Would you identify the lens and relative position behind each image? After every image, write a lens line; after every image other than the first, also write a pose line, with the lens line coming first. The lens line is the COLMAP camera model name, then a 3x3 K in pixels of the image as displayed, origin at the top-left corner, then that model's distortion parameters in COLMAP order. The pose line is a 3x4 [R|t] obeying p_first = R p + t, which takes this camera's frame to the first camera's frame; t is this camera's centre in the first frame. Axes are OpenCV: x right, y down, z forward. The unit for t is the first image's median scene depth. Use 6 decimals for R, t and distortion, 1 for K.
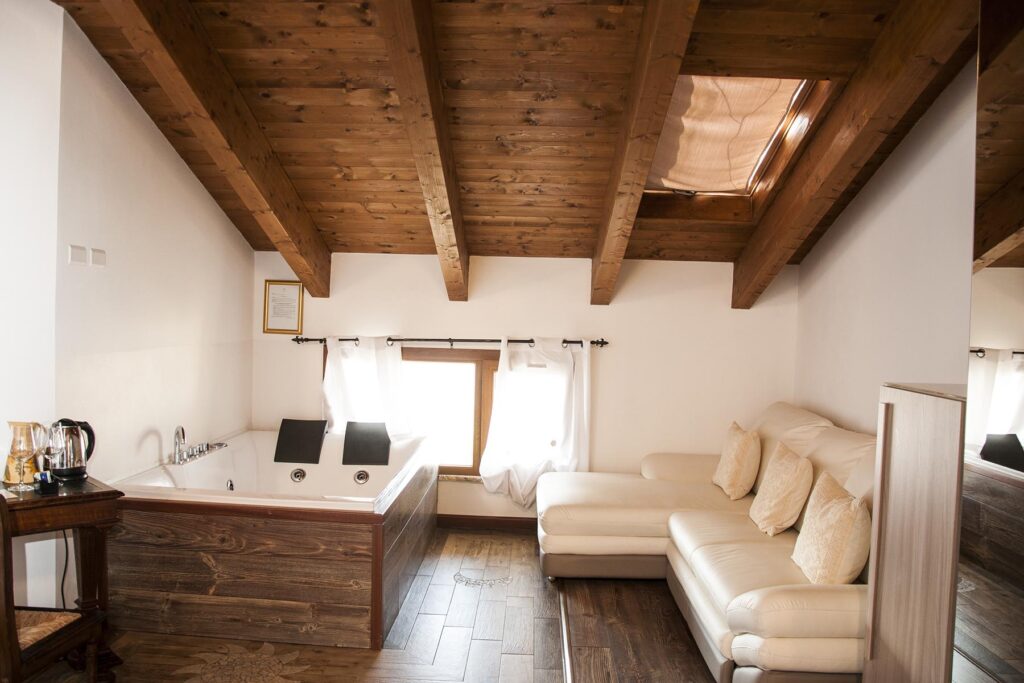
lens RADIAL K [[808.7, 0, 511.9], [0, 808.7, 347.0], [0, 0, 1]] dist [-0.160569, 0.138048]
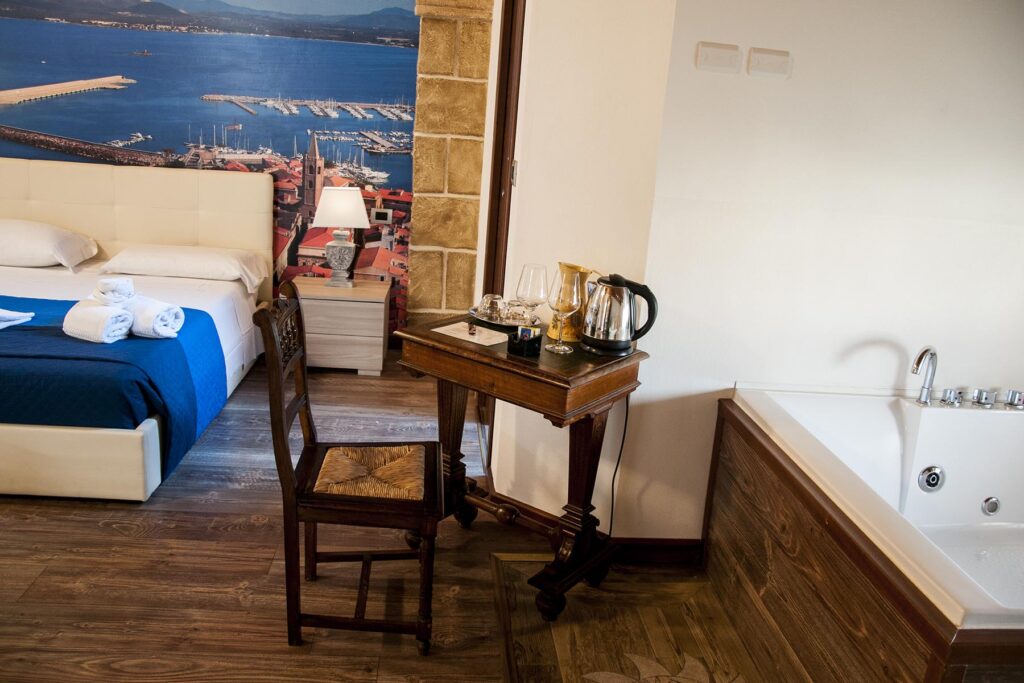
lens RADIAL K [[808.7, 0, 511.9], [0, 808.7, 347.0], [0, 0, 1]] dist [-0.160569, 0.138048]
pose [[0.111194, 0.248516, -0.962225, 0.161423], [-0.107706, 0.965539, 0.236925, -0.011762], [0.987945, 0.077292, 0.134128, 0.697941]]
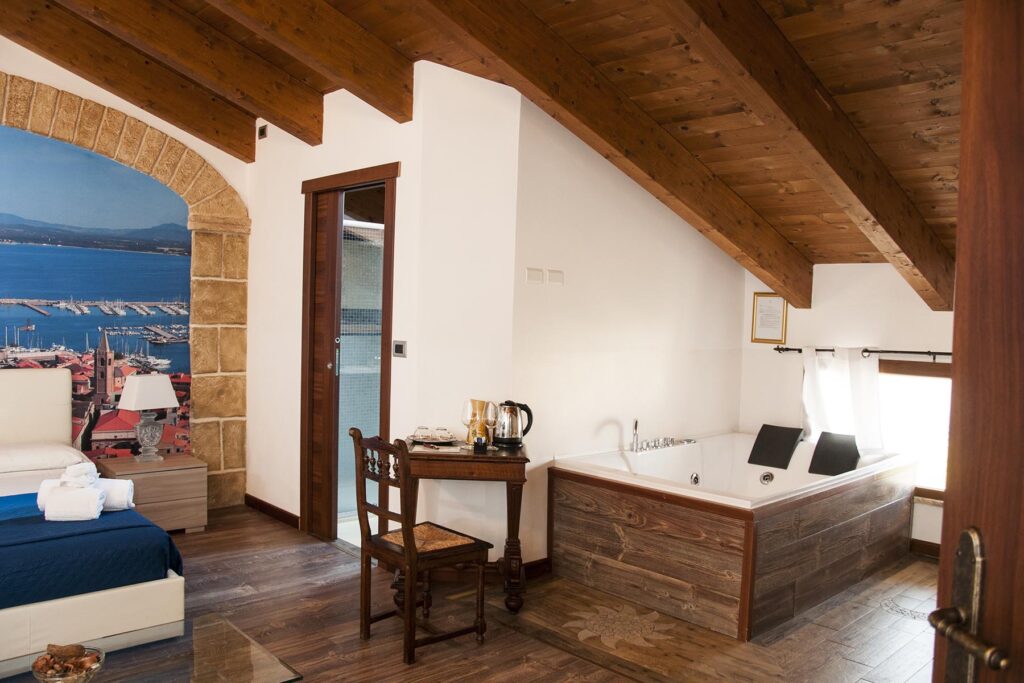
lens RADIAL K [[808.7, 0, 511.9], [0, 808.7, 347.0], [0, 0, 1]] dist [-0.160569, 0.138048]
pose [[0.702336, 0.019448, -0.711580, 0.347457], [-0.032890, 0.999446, -0.005148, 0.007701], [0.711085, 0.027020, 0.702586, 0.036932]]
